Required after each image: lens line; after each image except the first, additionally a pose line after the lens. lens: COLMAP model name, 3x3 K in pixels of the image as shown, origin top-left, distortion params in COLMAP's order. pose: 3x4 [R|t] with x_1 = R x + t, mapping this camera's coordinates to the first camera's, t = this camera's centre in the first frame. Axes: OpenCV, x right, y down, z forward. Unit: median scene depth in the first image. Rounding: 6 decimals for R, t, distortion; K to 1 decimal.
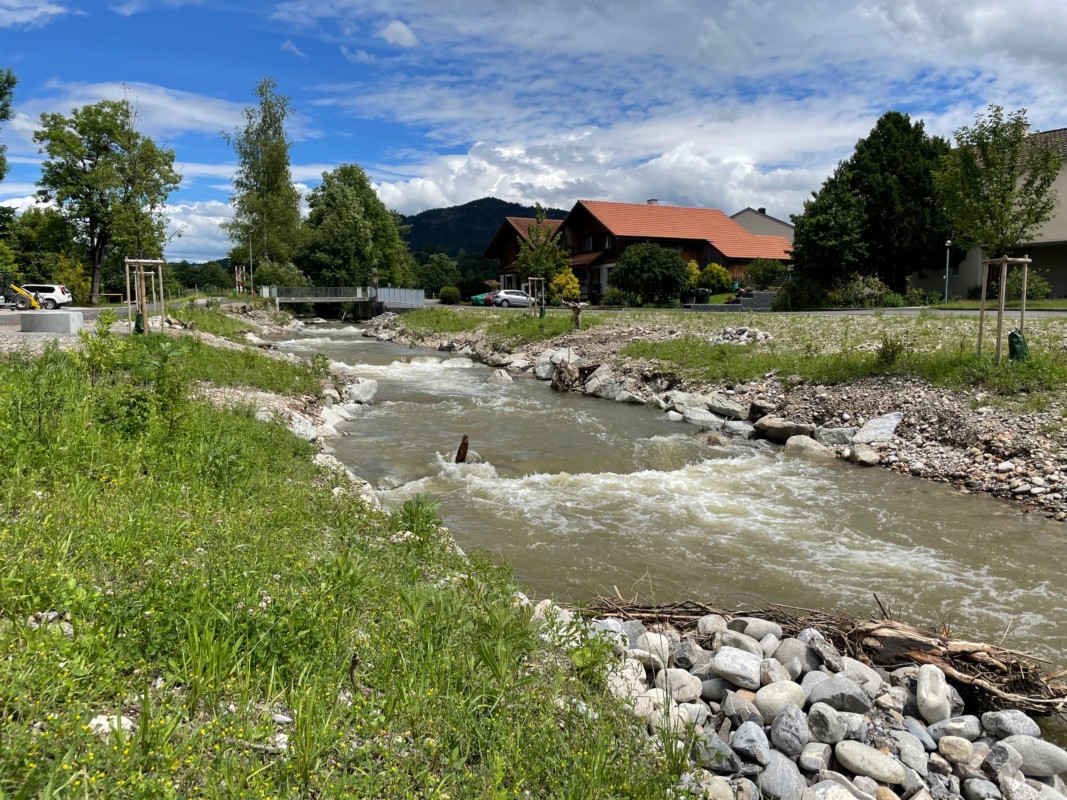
lens RADIAL K [[832.5, 0, 537.8], [0, 832.5, 400.0], [0, 0, 1]] dist [0.051042, -0.047510]
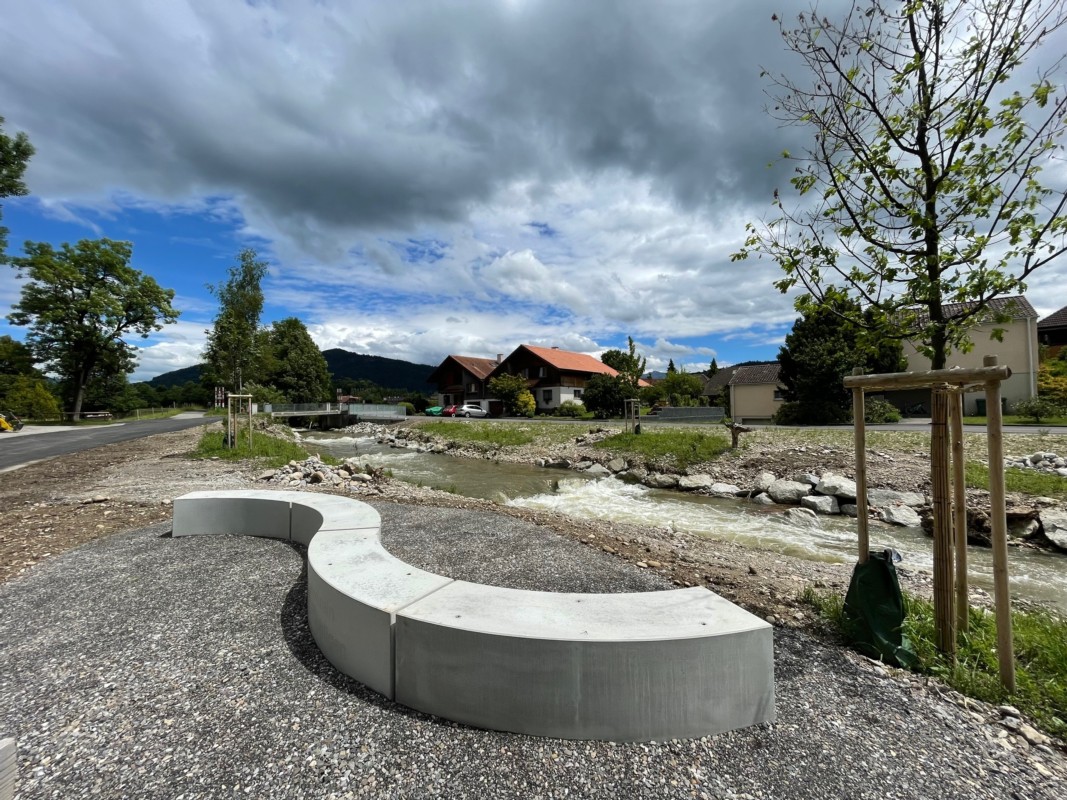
lens RADIAL K [[429.3, 0, 534.6], [0, 429.3, 405.6], [0, 0, 1]] dist [0.001297, 0.000413]
pose [[0.924886, -0.005824, 0.380200, -0.234205], [0.052018, 0.992420, -0.111339, -0.051419], [-0.376670, 0.122753, 0.918178, 0.334357]]
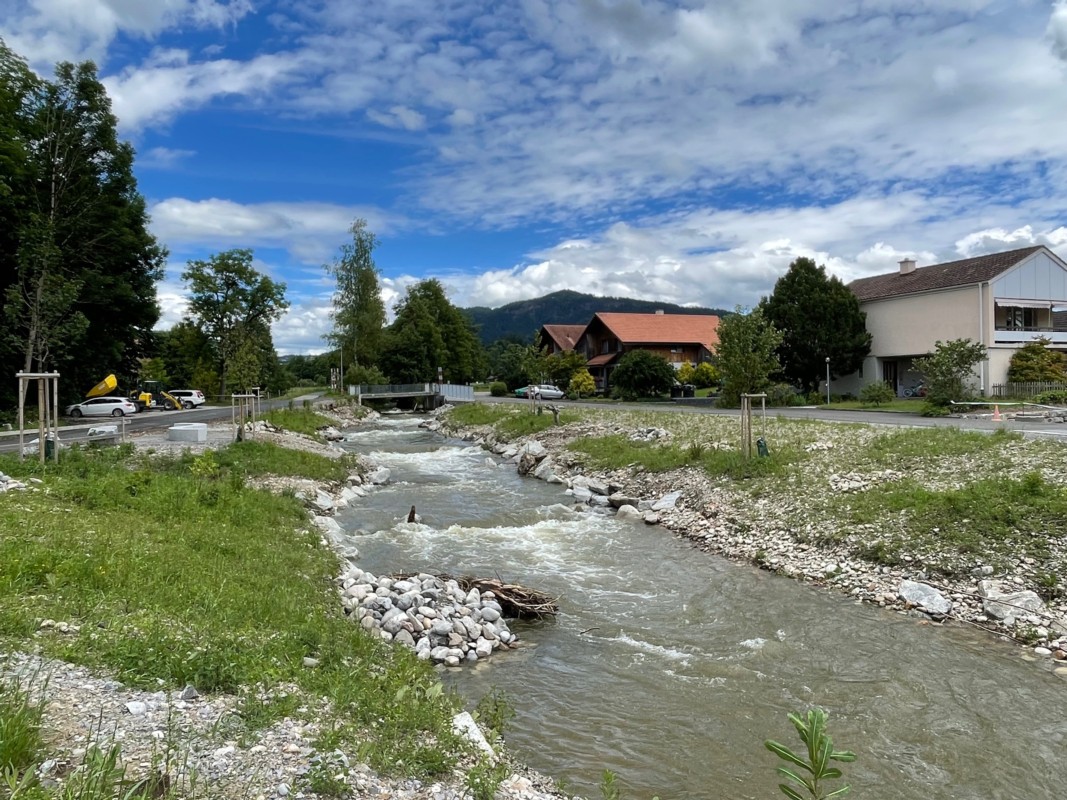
lens RADIAL K [[748.3, 0, 535.4], [0, 748.3, 405.4], [0, 0, 1]] dist [0.031351, 0.000699]
pose [[0.995613, -0.014496, -0.092442, 0.065898], [0.006274, 0.996046, -0.088623, -0.005273], [0.093361, 0.087654, 0.991766, -0.111528]]
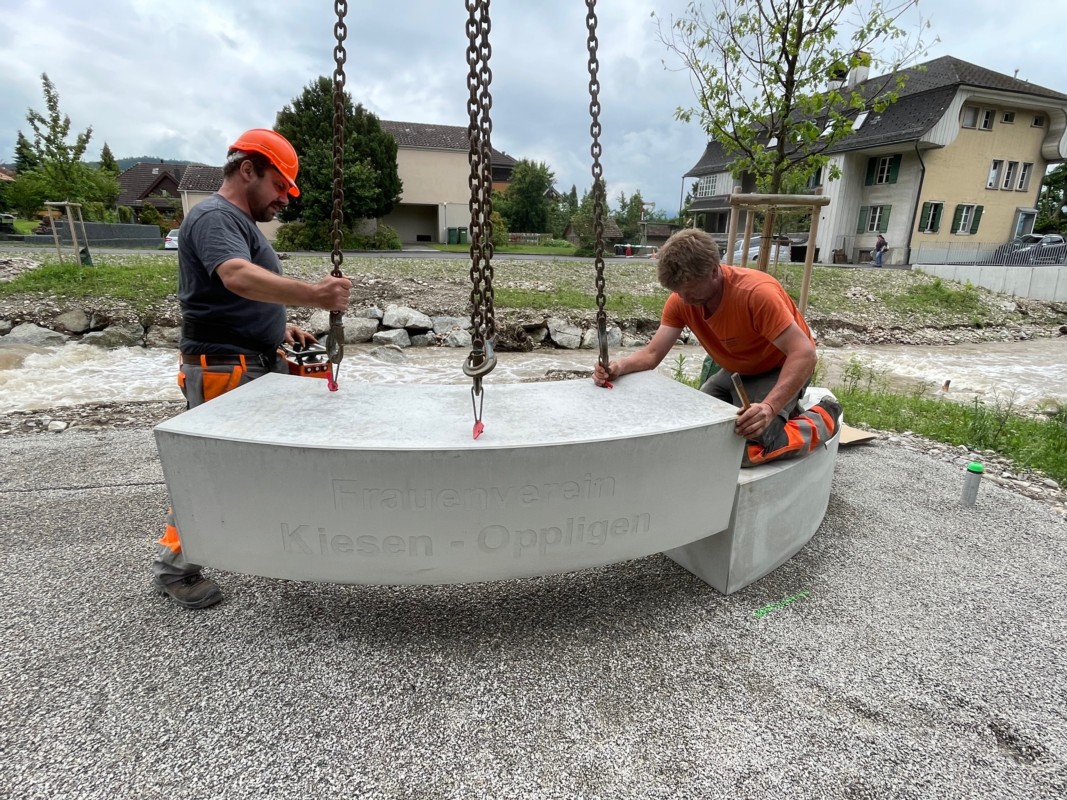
lens RADIAL K [[555.2, 0, 533.2], [0, 555.2, 402.4], [0, 0, 1]] dist [-0.003135, -0.000233]
pose [[0.168692, -0.276835, 0.945994, -0.291297], [0.081351, 0.960385, 0.266540, -0.056958], [-0.982306, 0.031995, 0.184530, 0.413713]]
